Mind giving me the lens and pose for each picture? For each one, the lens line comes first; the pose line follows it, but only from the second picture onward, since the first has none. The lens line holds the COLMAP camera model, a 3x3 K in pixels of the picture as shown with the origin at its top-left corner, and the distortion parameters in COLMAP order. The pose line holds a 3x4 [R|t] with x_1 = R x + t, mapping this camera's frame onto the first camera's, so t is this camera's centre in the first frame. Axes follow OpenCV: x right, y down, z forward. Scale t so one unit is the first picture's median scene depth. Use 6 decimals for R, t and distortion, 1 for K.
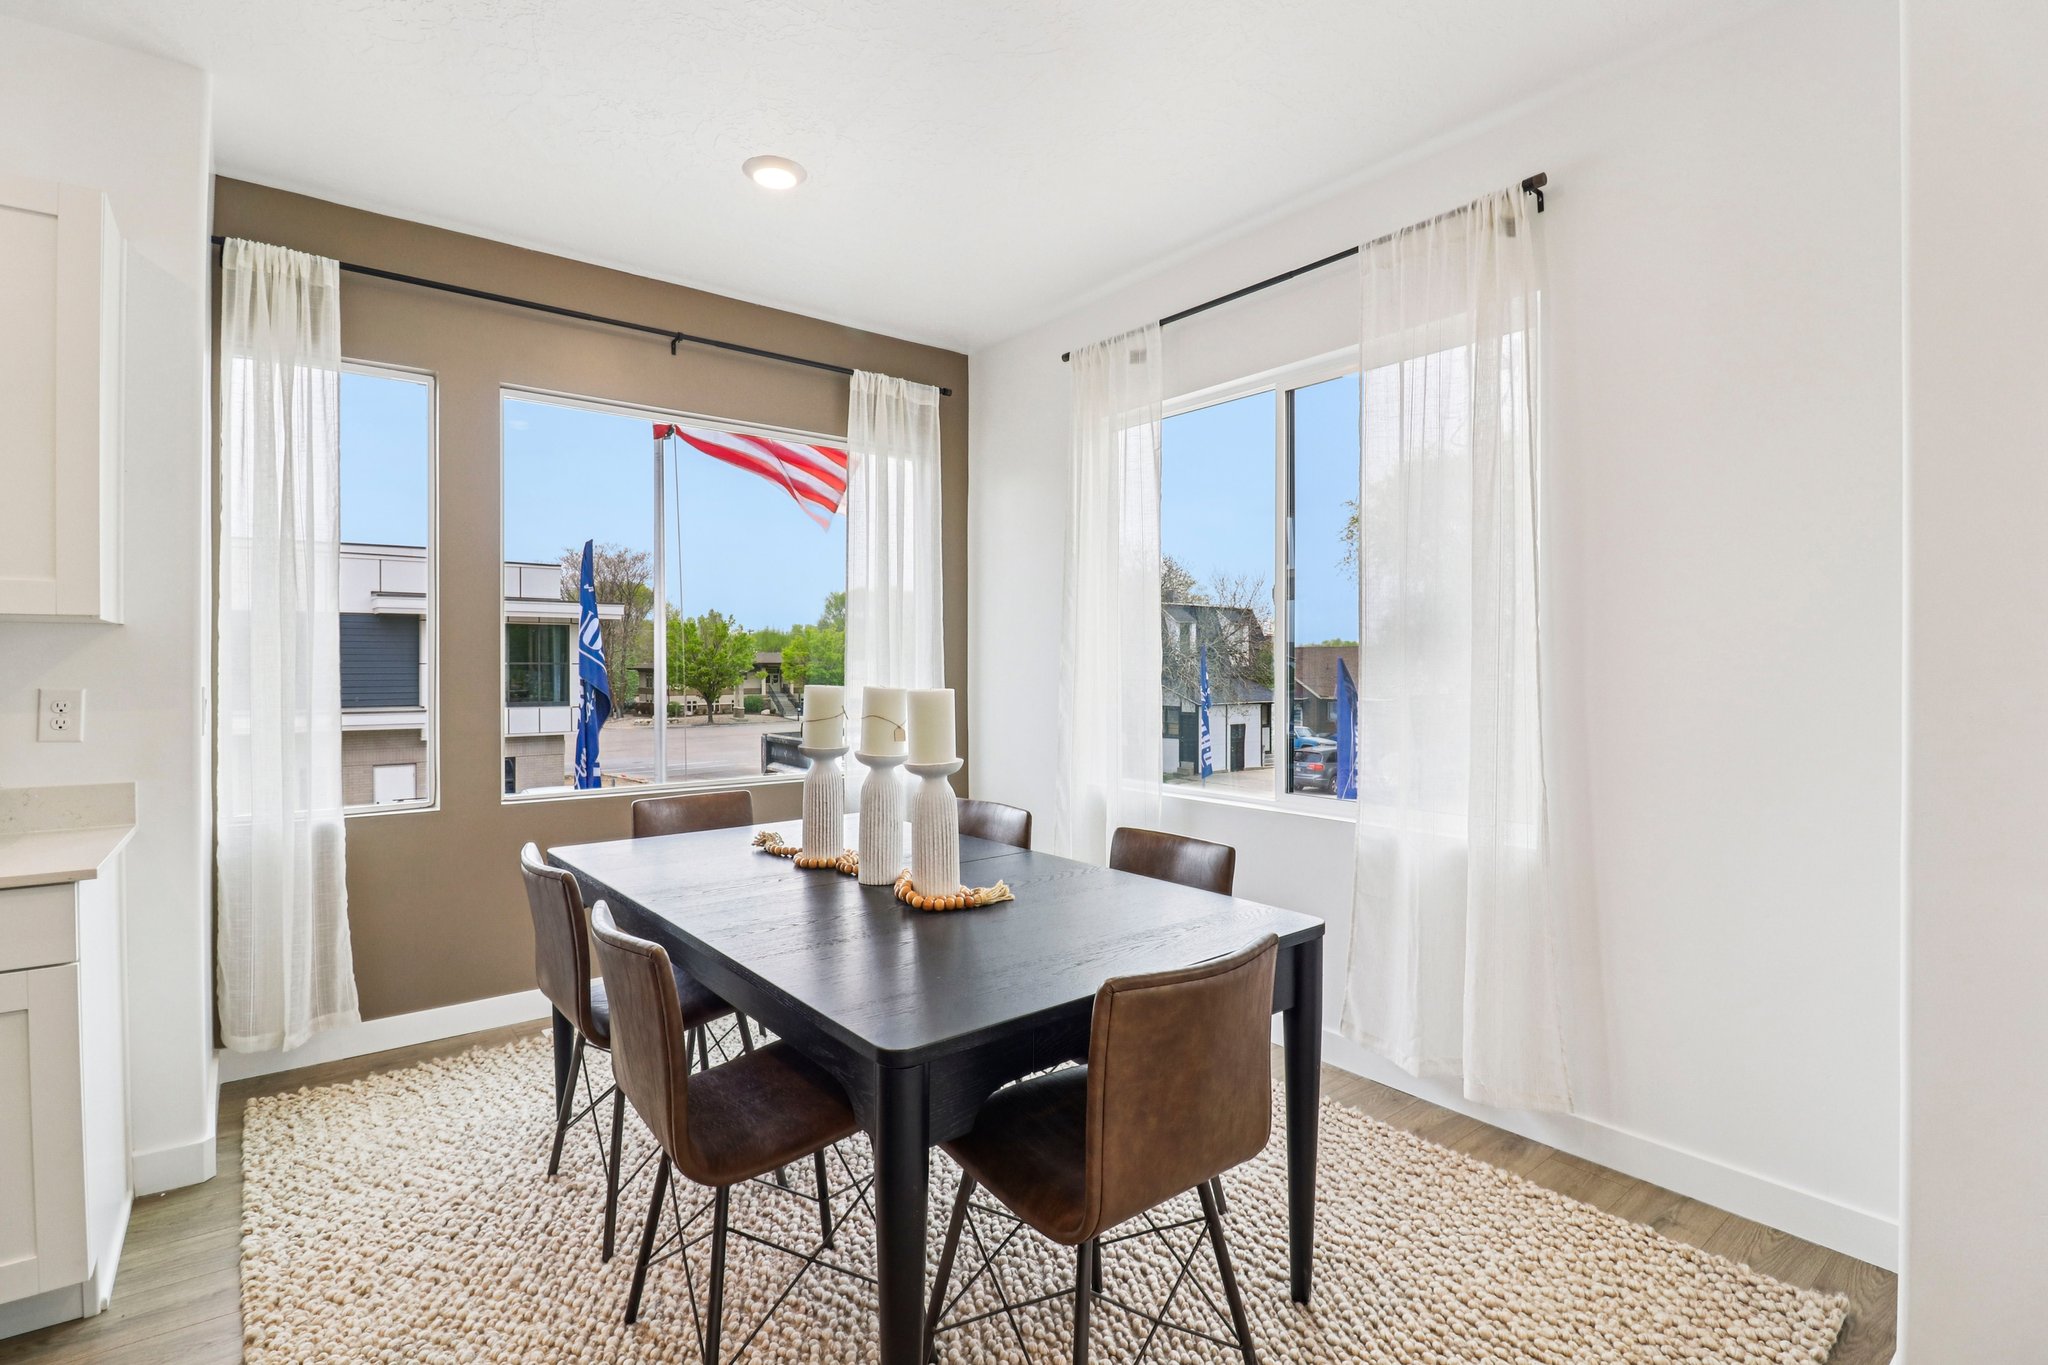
lens RADIAL K [[959.6, 0, 1023.0], [0, 959.6, 664.9], [0, 0, 1]] dist [-0.001540, -0.011426]
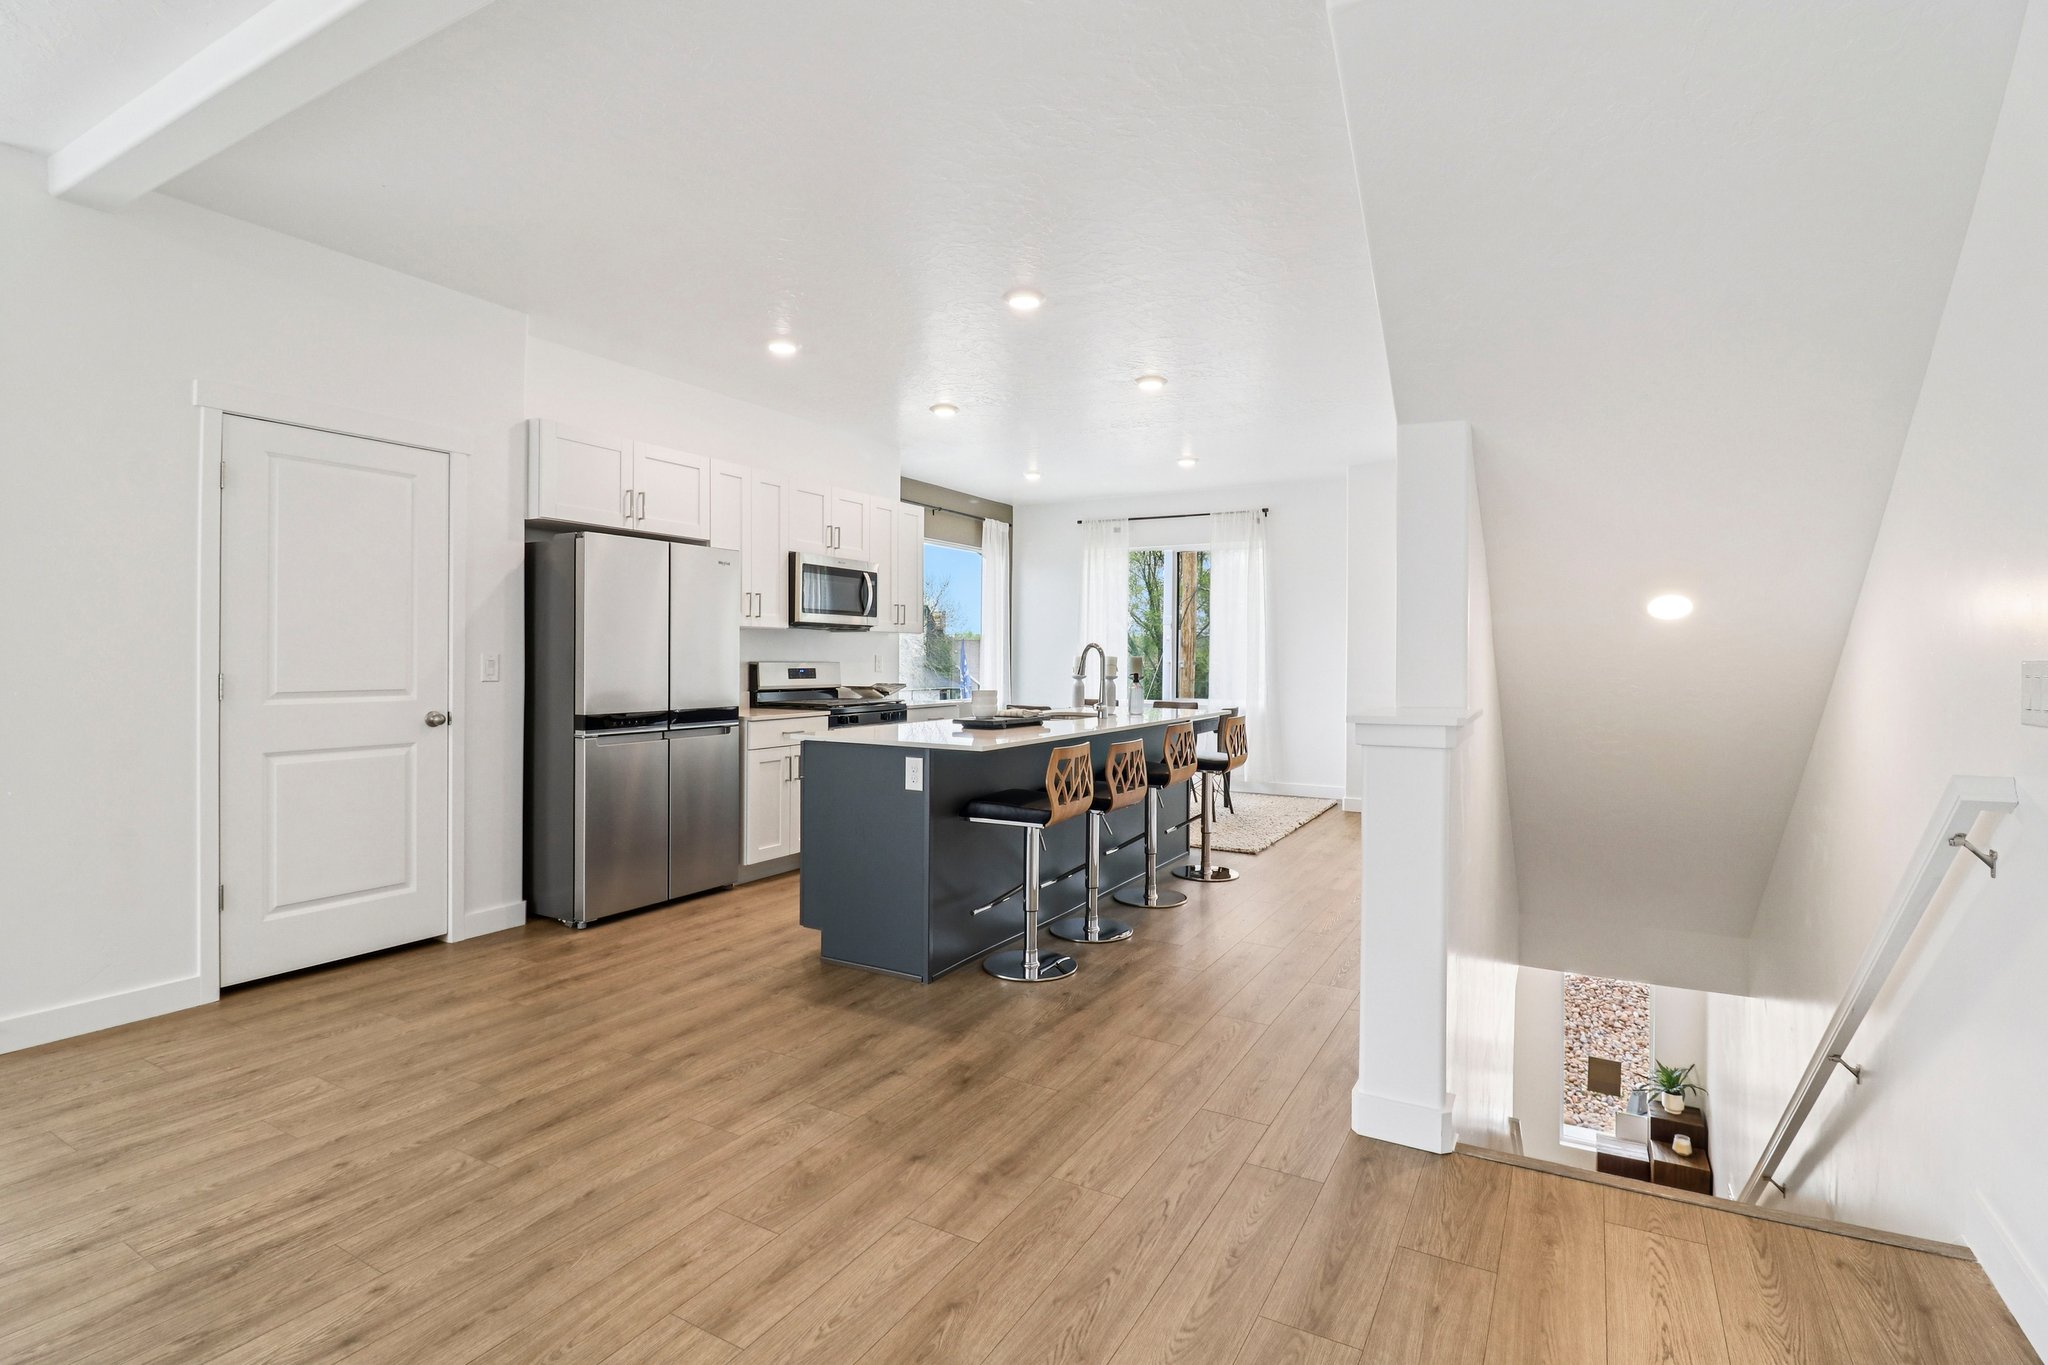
lens RADIAL K [[975.8, 0, 1023.1], [0, 975.8, 658.9], [0, 0, 1]] dist [0.002630, -0.012683]
pose [[0.928942, 0.004519, 0.370198, -1.357798], [-0.005669, 0.999982, 0.002018, 0.021529], [-0.370182, -0.003974, 0.928951, -1.667652]]
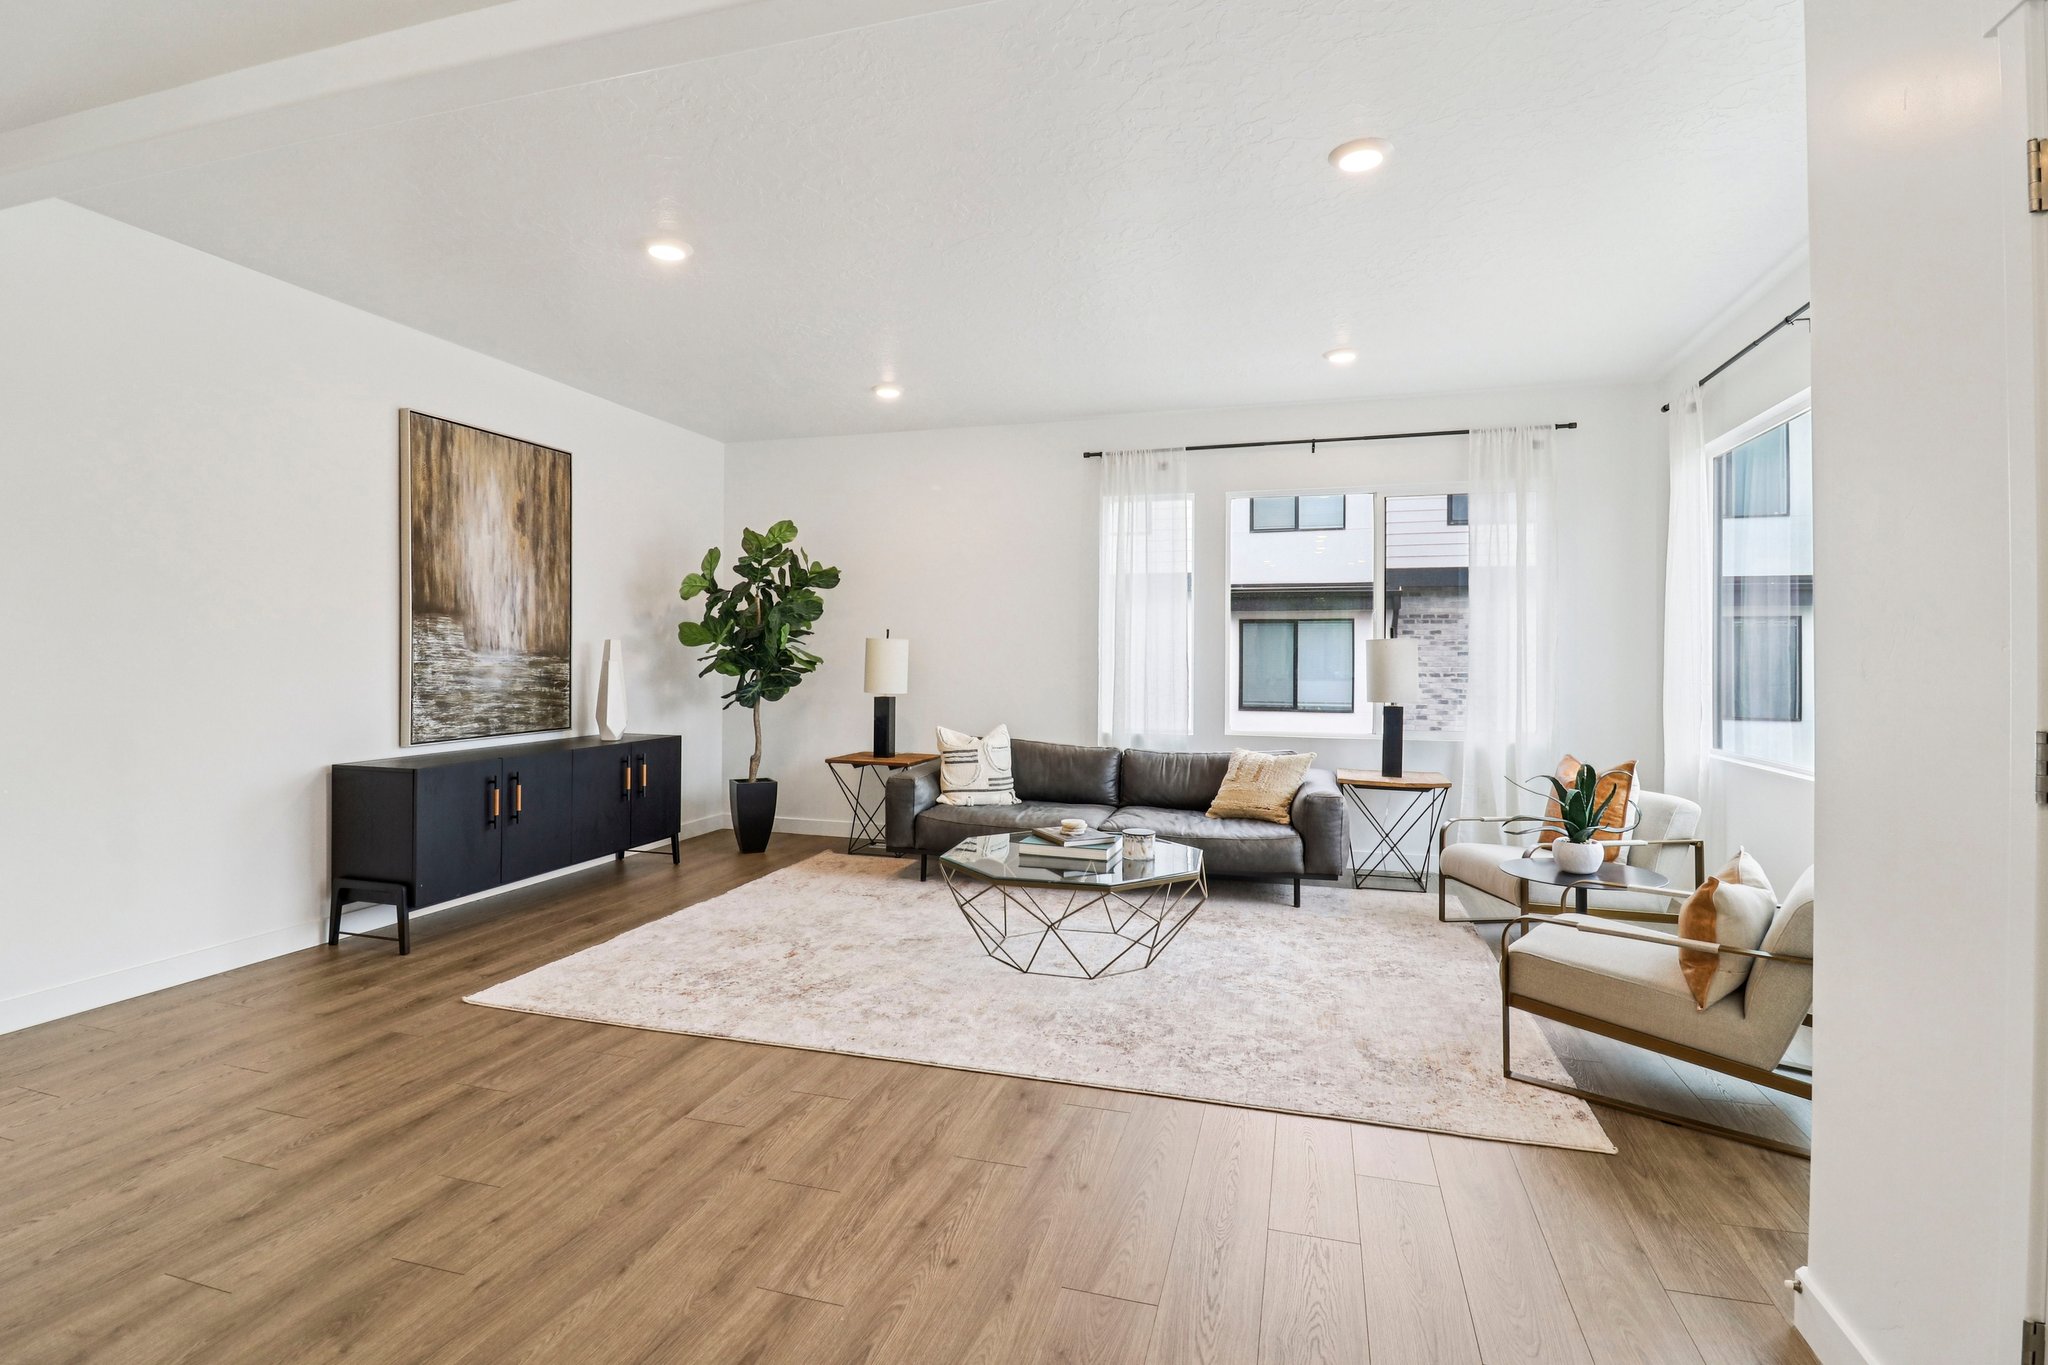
lens RADIAL K [[975.8, 0, 1023.1], [0, 975.8, 658.9], [0, 0, 1]] dist [0.002630, -0.012683]
pose [[-0.818778, -0.004417, -0.574094, -1.225404], [-0.005318, 0.999986, -0.000108, 0.018509], [0.574086, 0.002965, -0.818789, -0.102150]]
